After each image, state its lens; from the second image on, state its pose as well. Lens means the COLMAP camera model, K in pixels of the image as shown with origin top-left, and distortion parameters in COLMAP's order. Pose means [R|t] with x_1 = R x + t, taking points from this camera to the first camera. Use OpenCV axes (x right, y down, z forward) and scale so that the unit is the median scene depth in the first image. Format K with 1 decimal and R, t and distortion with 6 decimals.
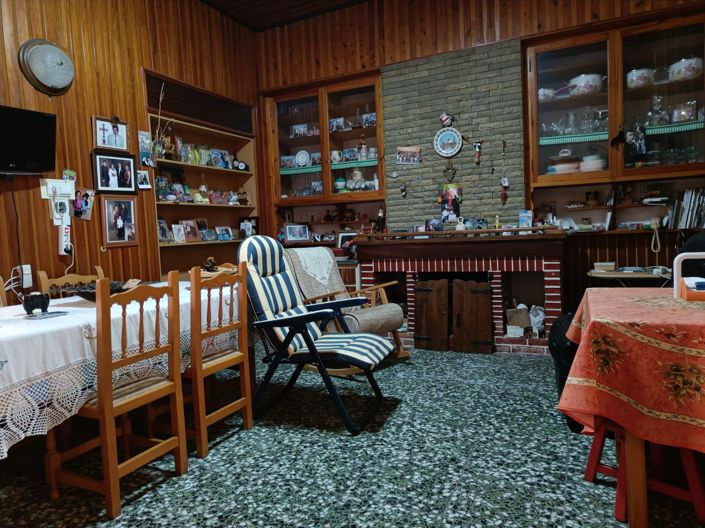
lens RADIAL K [[475.7, 0, 349.2], [0, 475.7, 259.8], [0, 0, 1]] dist [0.009449, 0.005075]
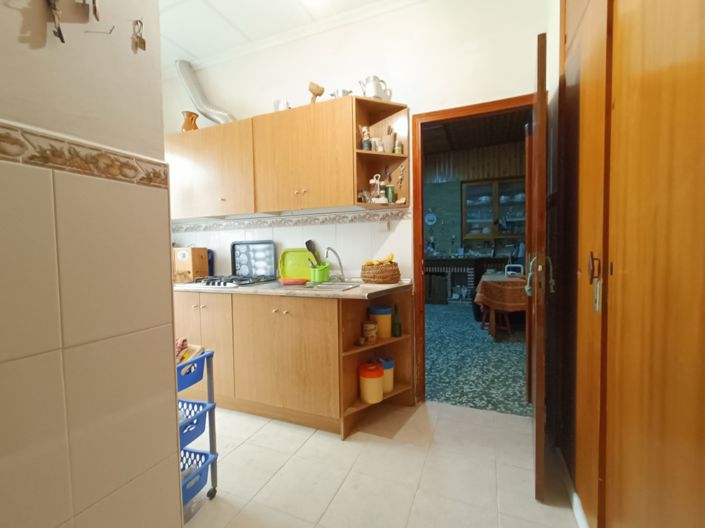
lens RADIAL K [[327.5, 0, 356.9], [0, 327.5, 266.9], [0, 0, 1]] dist [0.000572, 0.000234]
pose [[0.996305, 0.025448, 0.082028, -0.317329], [-0.024580, 0.999631, -0.011568, 0.029341], [-0.082293, 0.009509, 0.996563, -0.679763]]
